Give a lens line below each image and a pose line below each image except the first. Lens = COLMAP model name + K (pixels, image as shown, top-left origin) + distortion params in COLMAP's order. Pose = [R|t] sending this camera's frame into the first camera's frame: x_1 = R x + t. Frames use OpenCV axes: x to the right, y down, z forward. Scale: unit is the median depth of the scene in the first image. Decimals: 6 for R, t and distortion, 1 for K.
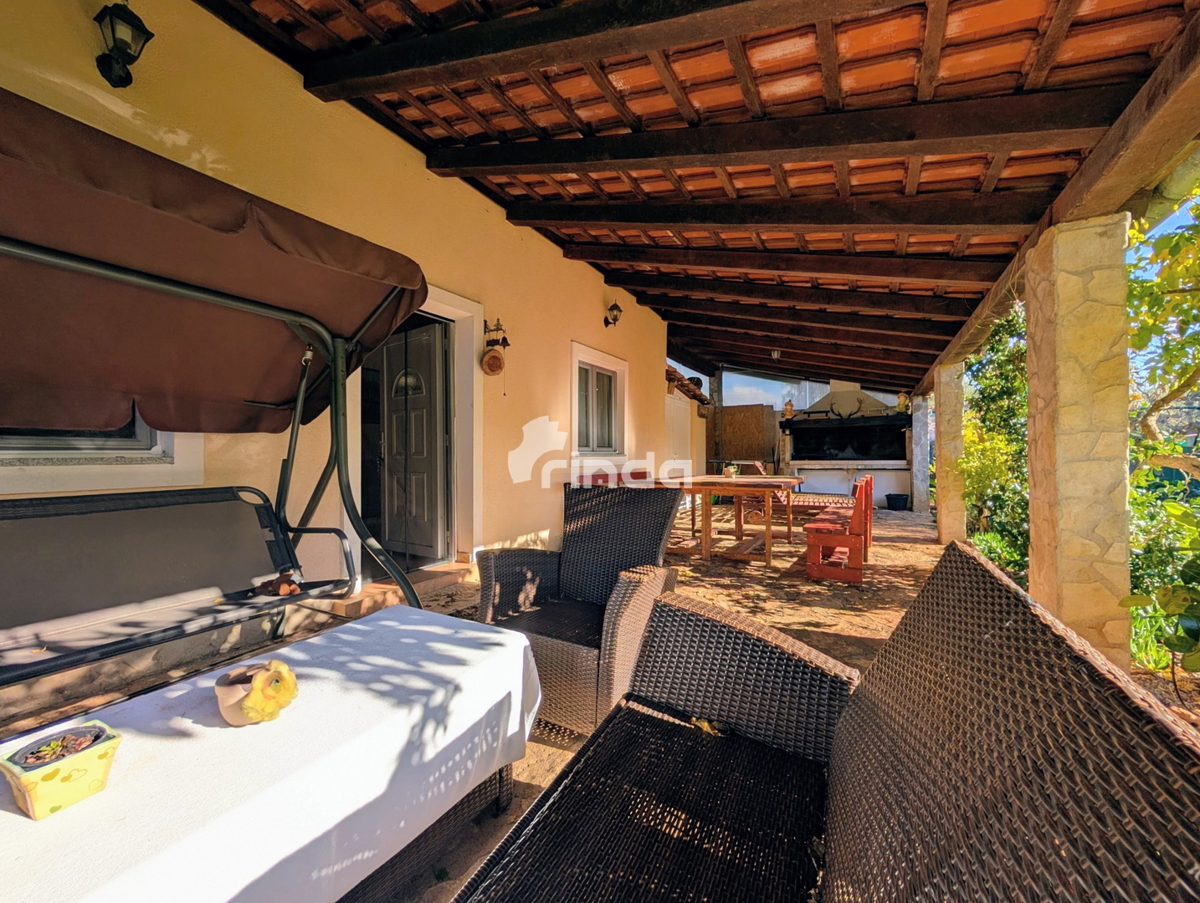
lens RADIAL K [[455.5, 0, 593.6], [0, 455.5, 453.9], [0, 0, 1]] dist [0.000117, 0.000251]
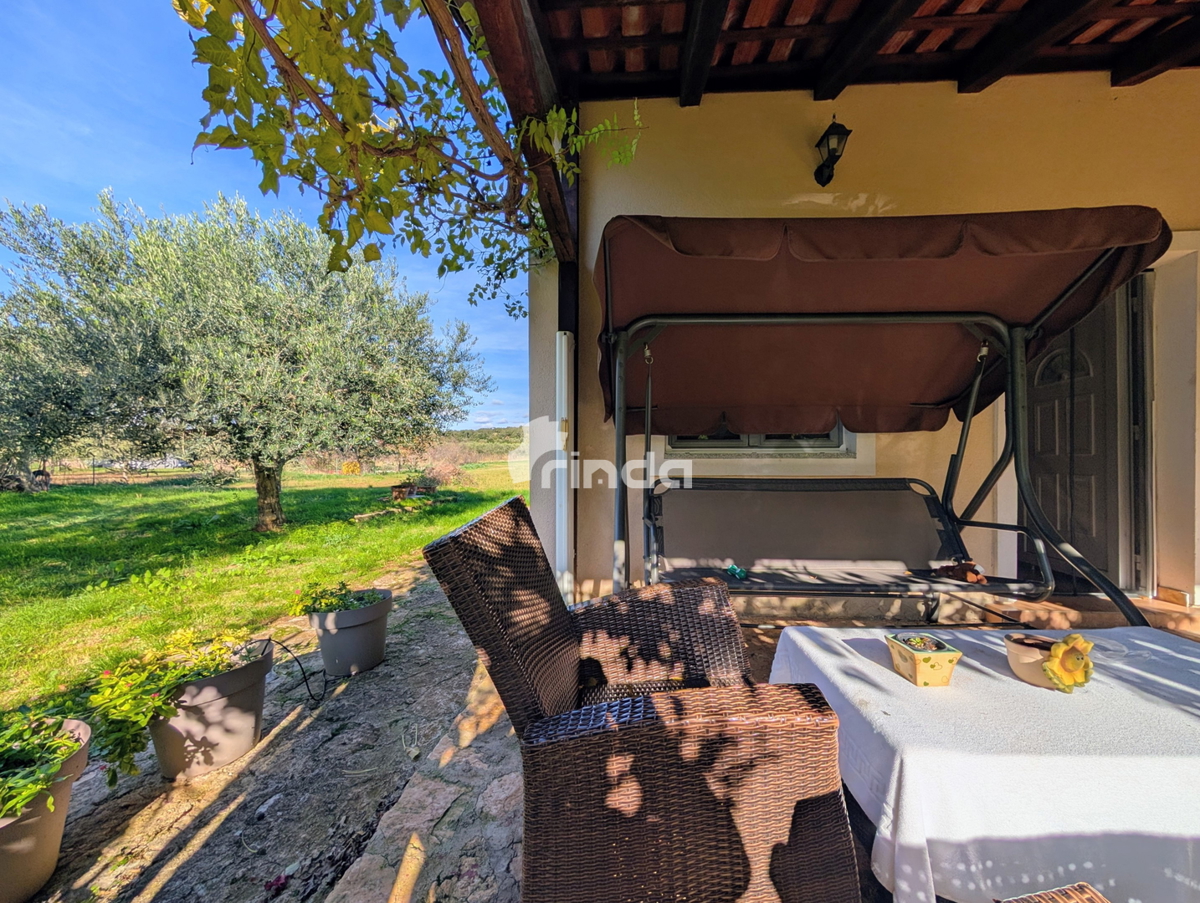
lens RADIAL K [[452.0, 0, 604.0], [0, 452.0, 455.0], [0, 0, 1]] dist [0.000008, 0.000128]
pose [[0.464983, -0.000701, -0.885319, -0.129609], [-0.000170, 1.000000, -0.000881, 0.014021], [0.885319, 0.000560, 0.464983, -0.210682]]
